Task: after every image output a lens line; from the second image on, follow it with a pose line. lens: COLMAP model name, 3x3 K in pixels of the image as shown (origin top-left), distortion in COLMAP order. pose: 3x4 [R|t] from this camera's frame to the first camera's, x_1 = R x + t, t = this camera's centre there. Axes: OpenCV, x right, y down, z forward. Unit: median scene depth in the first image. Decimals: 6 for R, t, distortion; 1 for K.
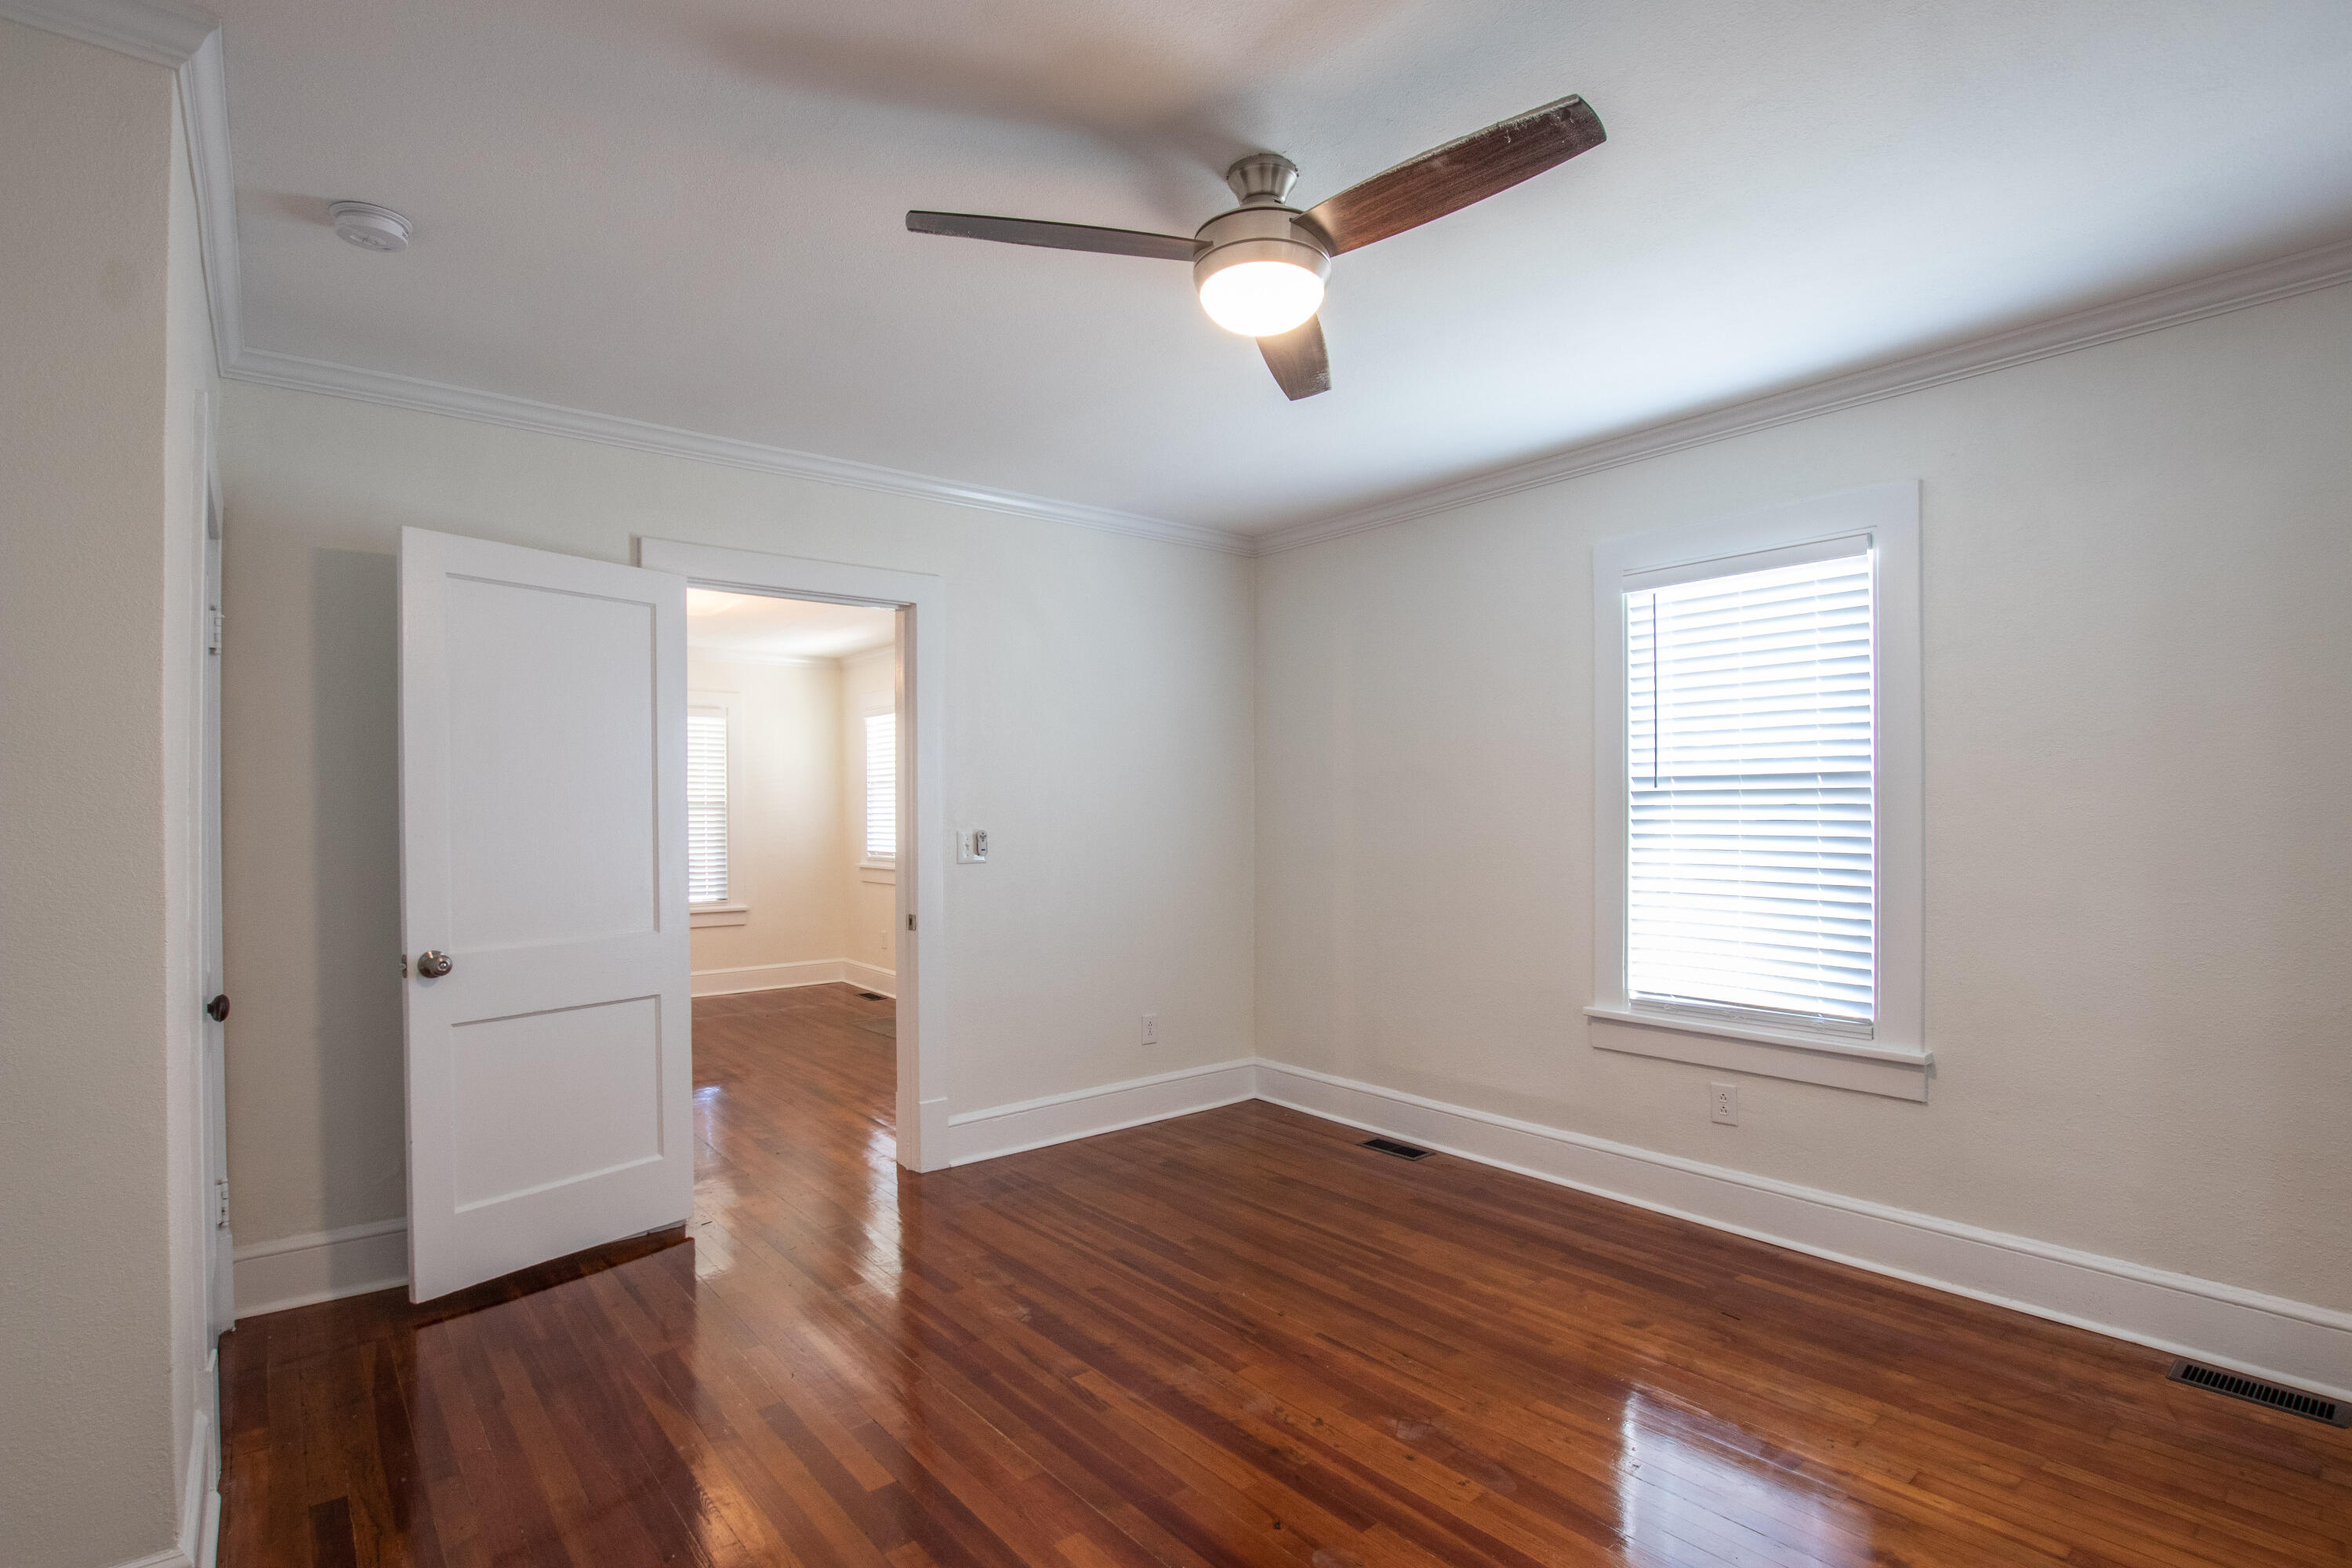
lens RADIAL K [[1141.4, 0, 1180.5], [0, 1141.4, 809.1], [0, 0, 1]] dist [-0.033501, 0.000322]
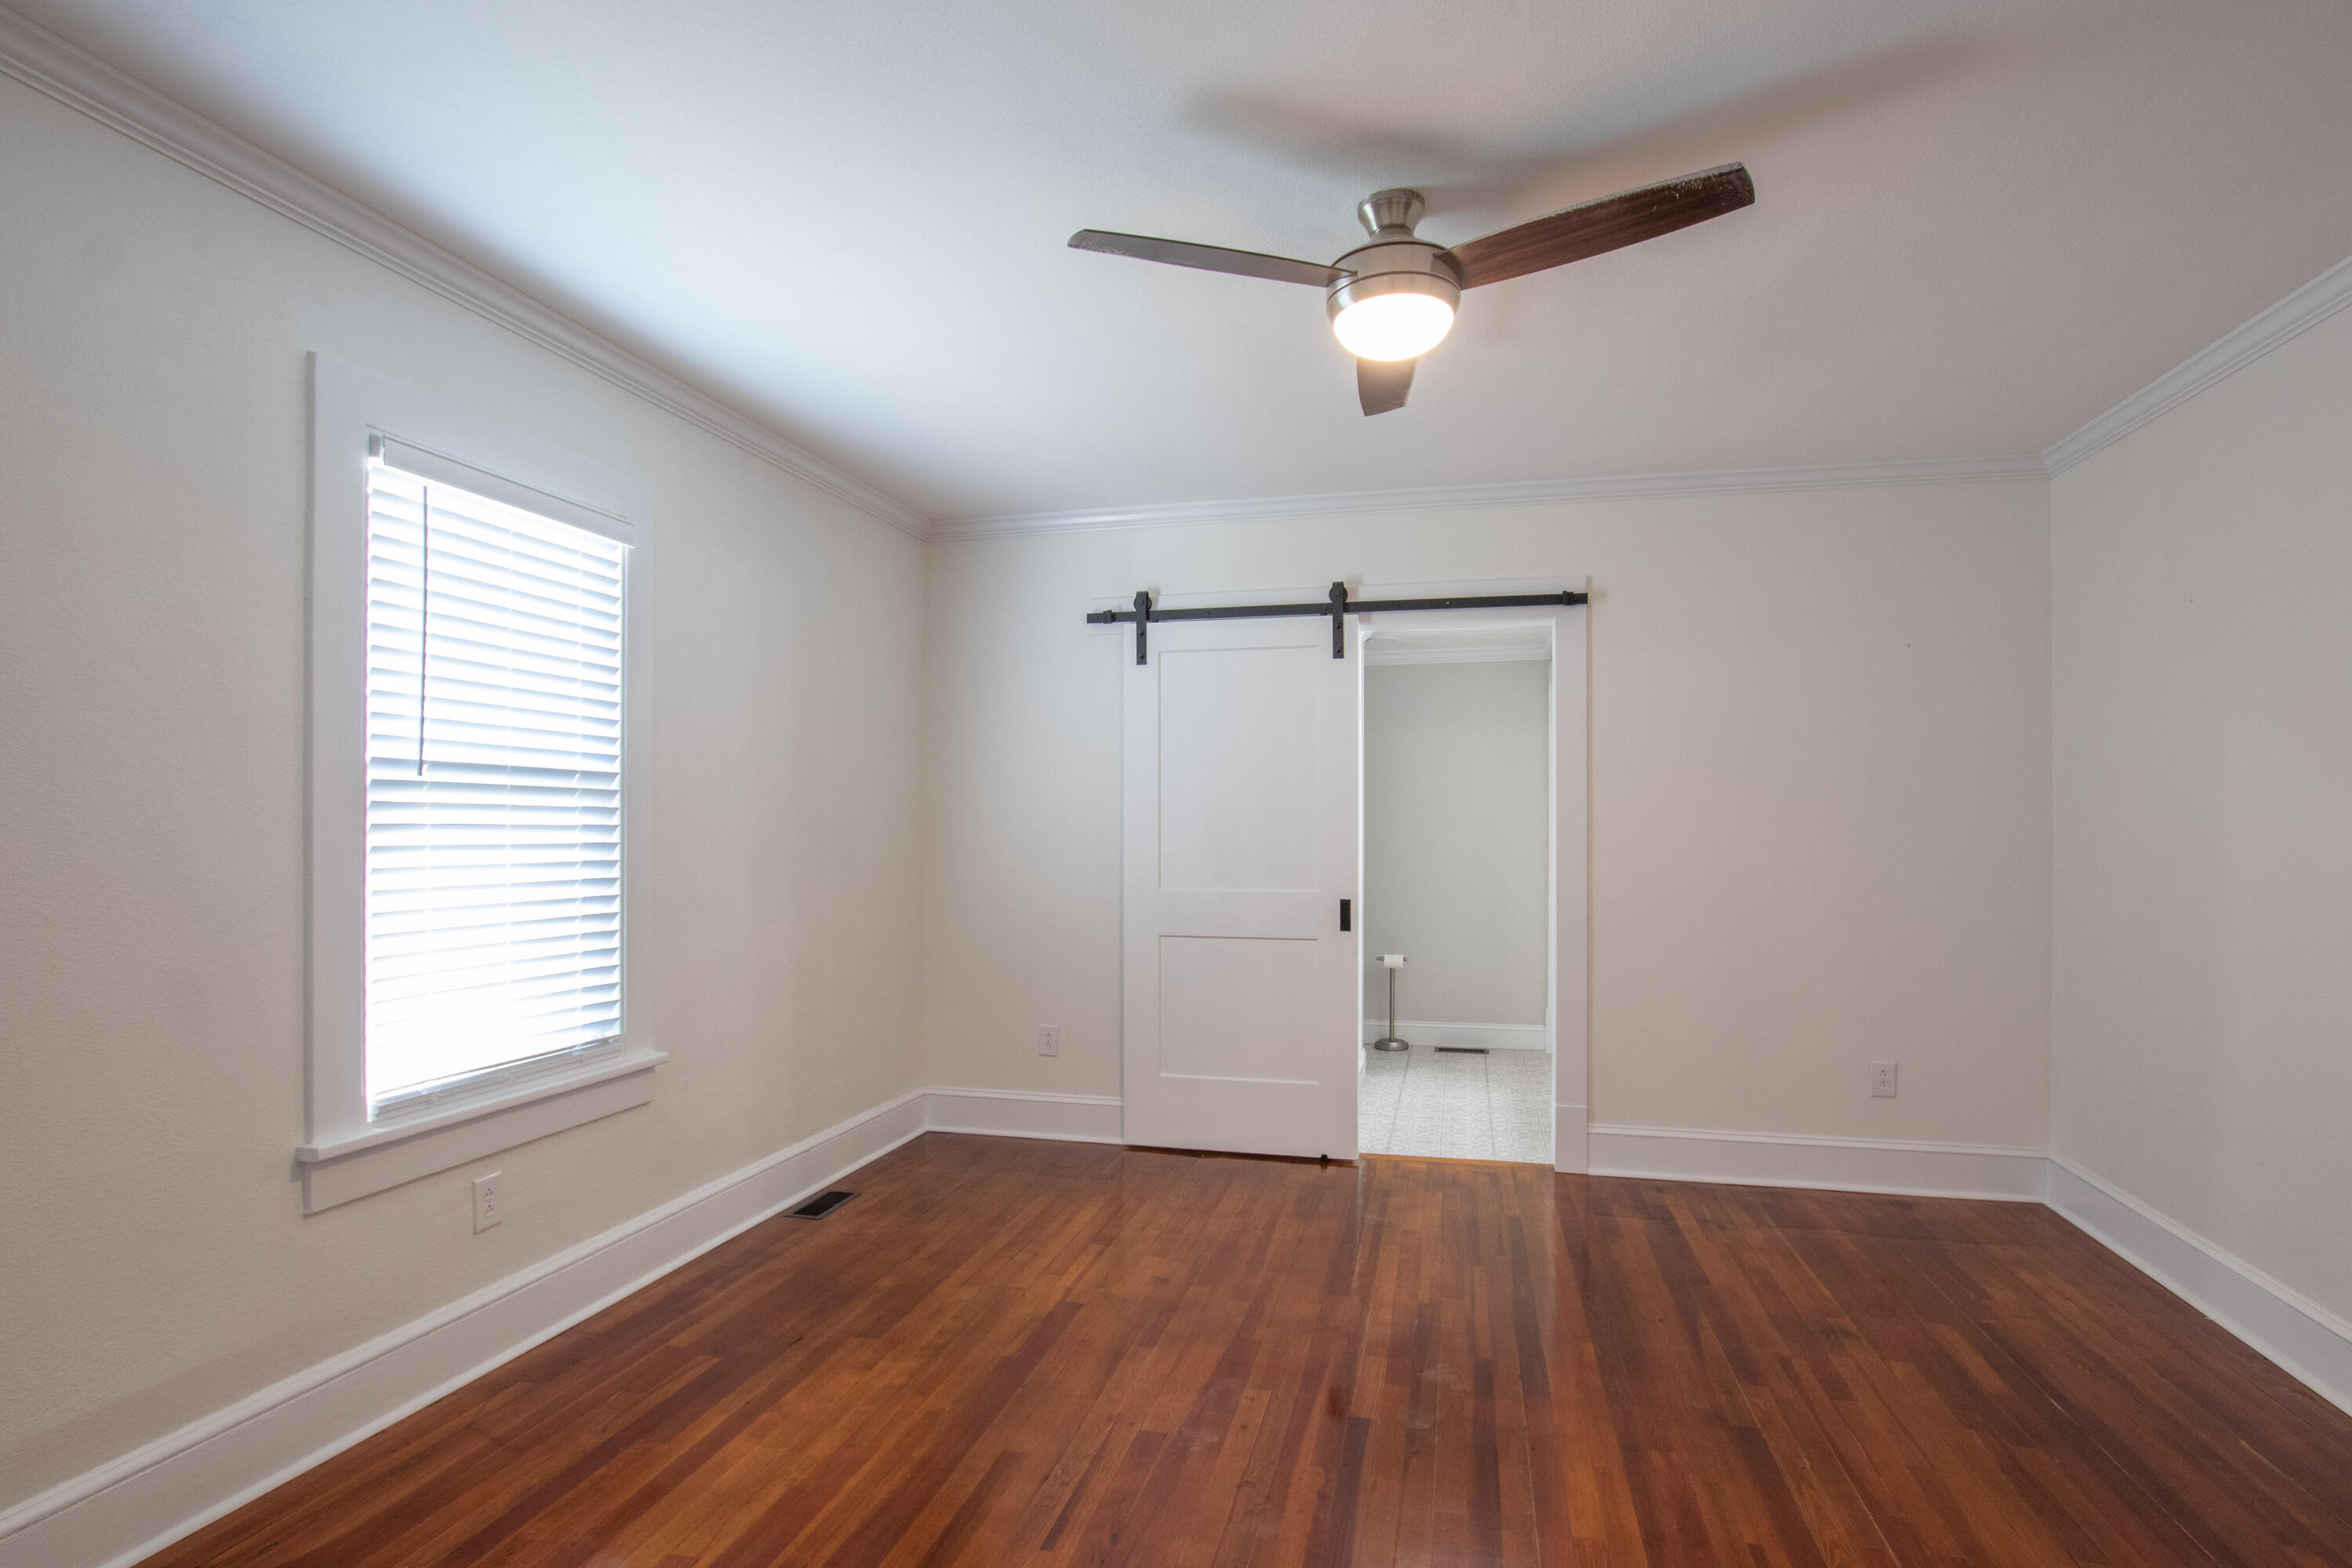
lens RADIAL K [[1141.4, 0, 1180.5], [0, 1141.4, 809.1], [0, 0, 1]] dist [-0.033501, 0.000322]
pose [[-0.587873, 0.011682, 0.808869, -0.436158], [-0.002009, 0.999872, -0.015900, 0.011628], [-0.808951, -0.010972, -0.587774, 1.177929]]
